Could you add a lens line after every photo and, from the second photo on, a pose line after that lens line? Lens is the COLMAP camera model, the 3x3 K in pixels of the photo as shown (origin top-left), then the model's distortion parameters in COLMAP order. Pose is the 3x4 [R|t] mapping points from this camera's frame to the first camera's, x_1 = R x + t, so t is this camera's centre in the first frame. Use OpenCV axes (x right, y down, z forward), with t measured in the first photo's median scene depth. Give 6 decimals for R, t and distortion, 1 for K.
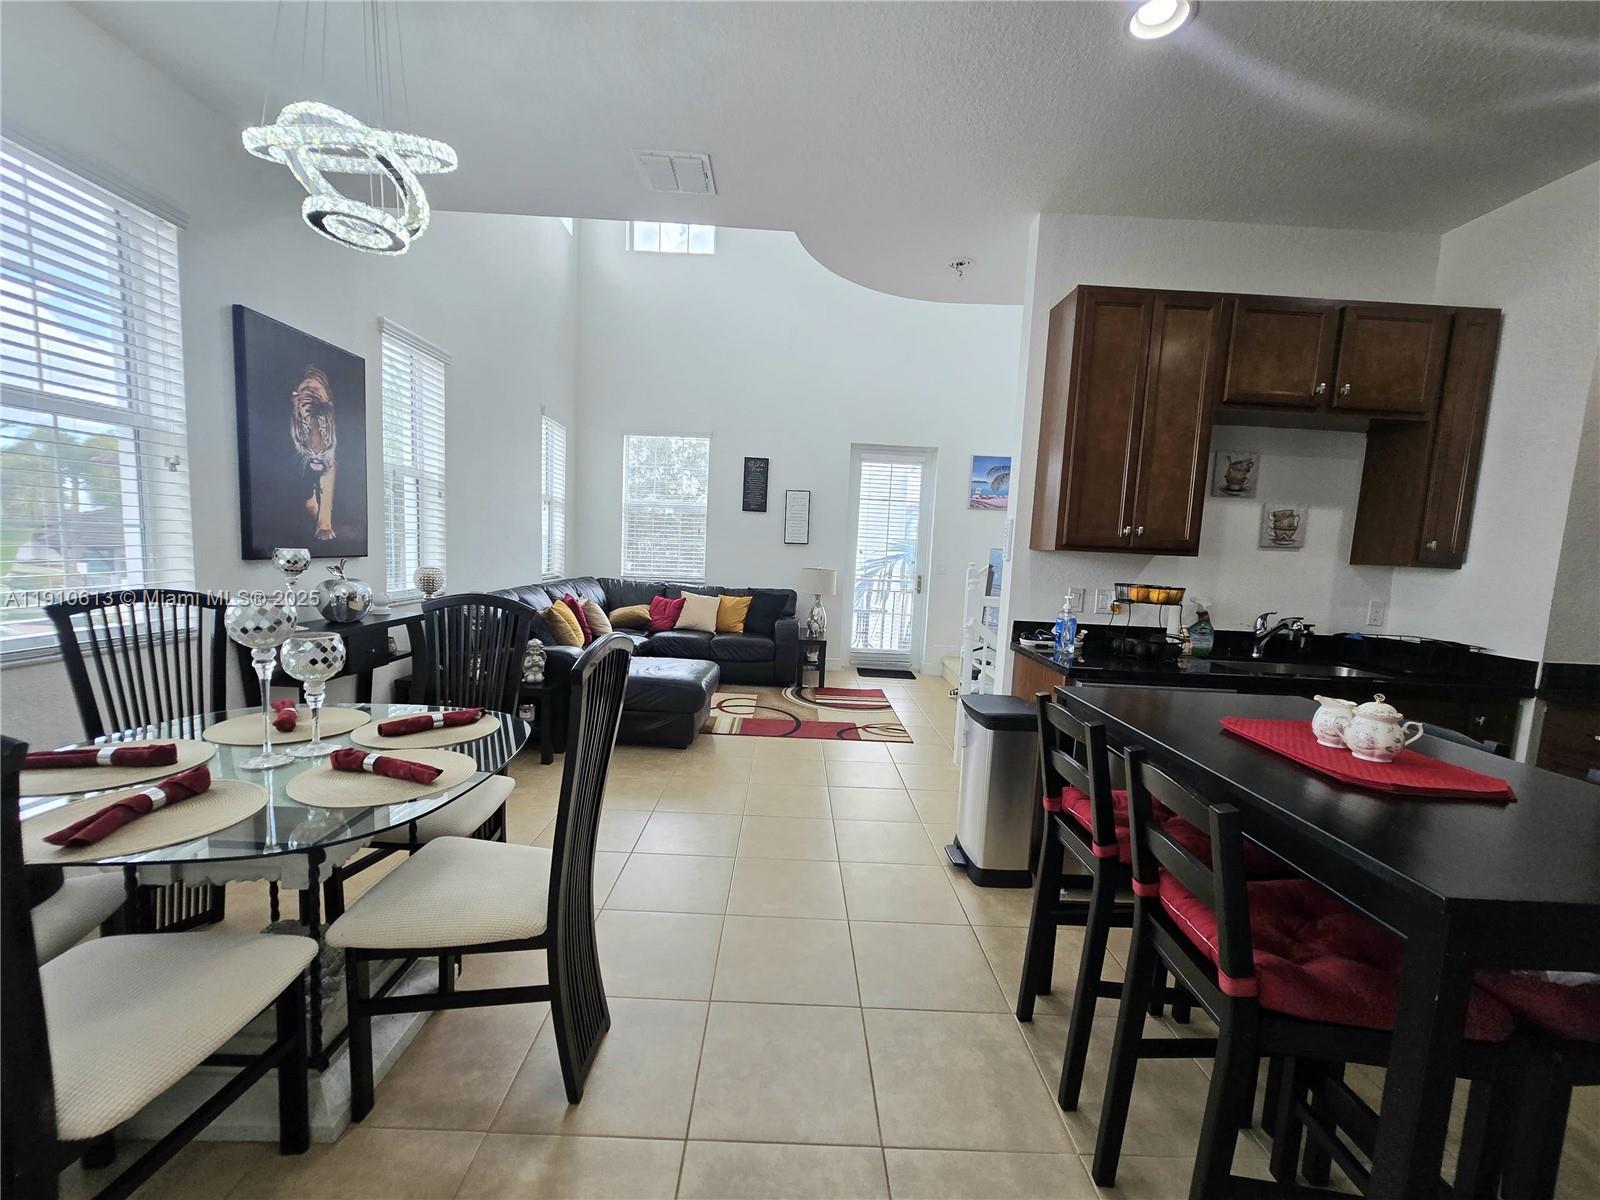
lens RADIAL K [[650.6, 0, 803.5], [0, 650.6, 609.6], [0, 0, 1]] dist [-0.001525, 0.000938]
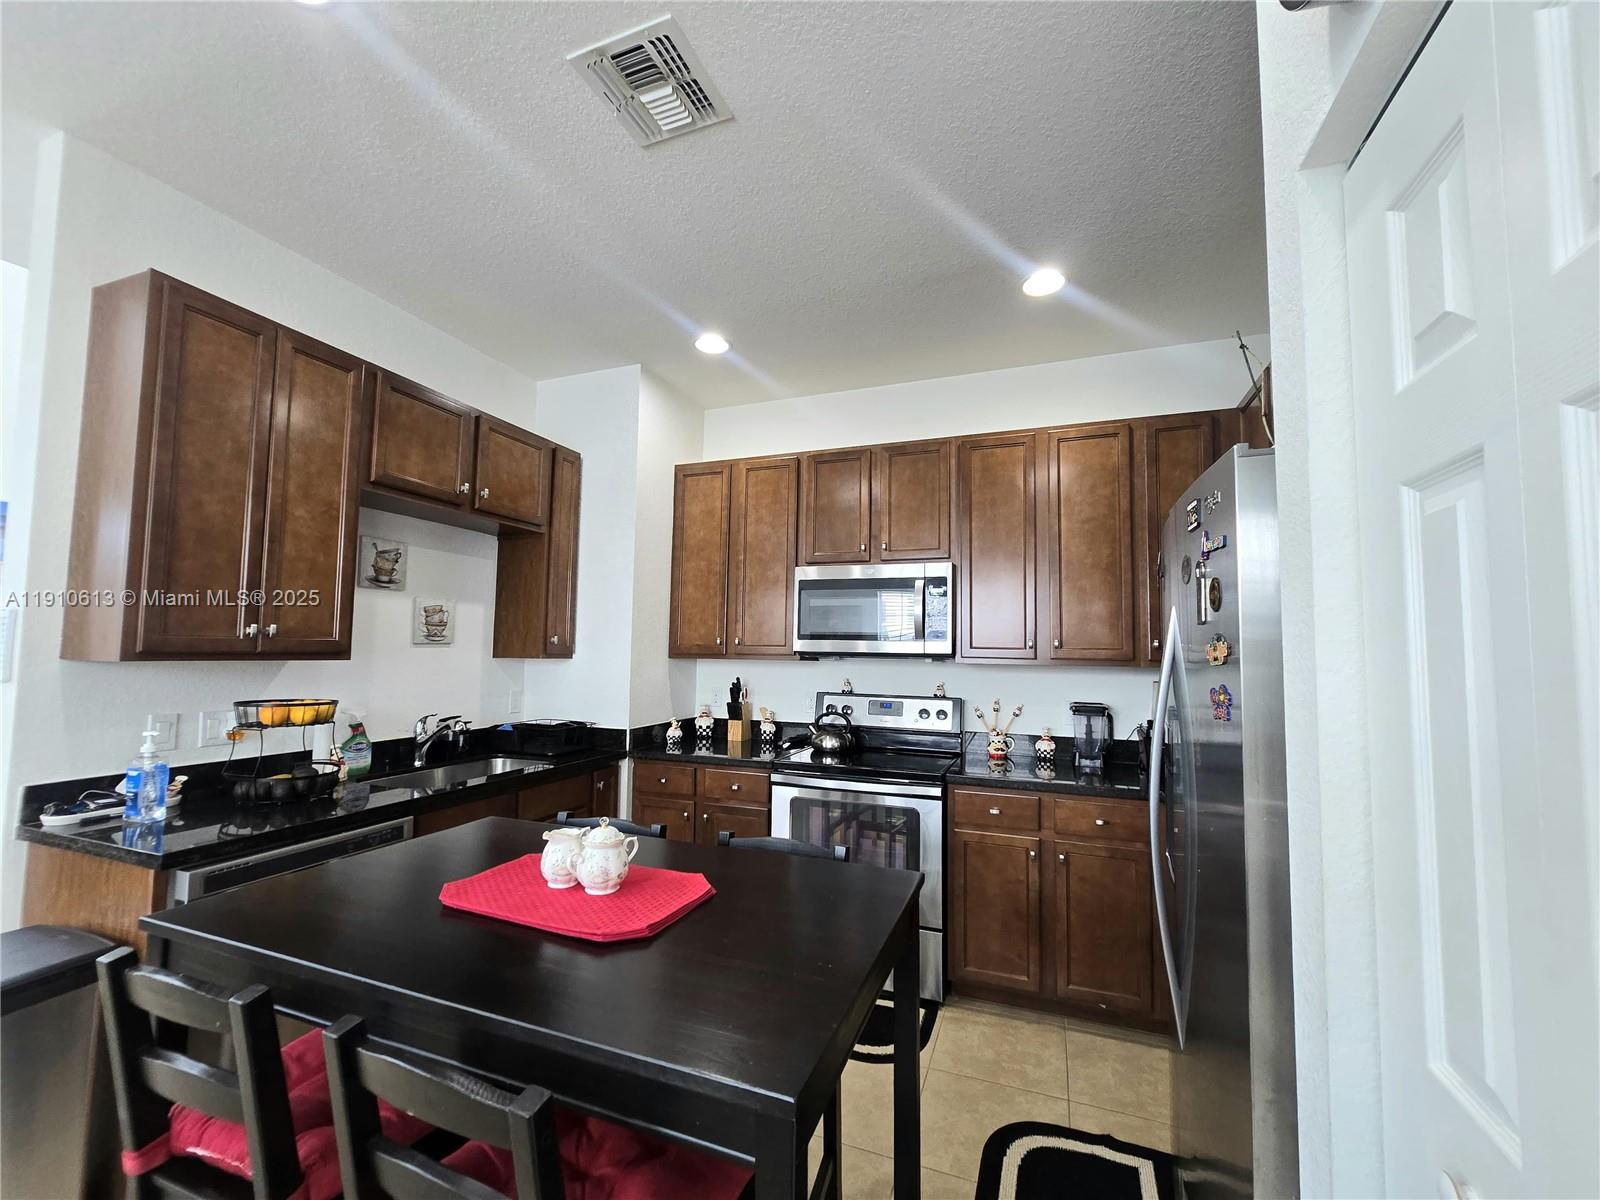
lens RADIAL K [[650.6, 0, 791.3], [0, 650.6, 611.5], [0, 0, 1]] dist [-0.001525, 0.000938]
pose [[0.378001, 0.014814, 0.925687, 0.053690], [0.100056, 0.993362, -0.056754, -0.040452], [-0.920382, 0.114074, 0.374010, 0.173007]]
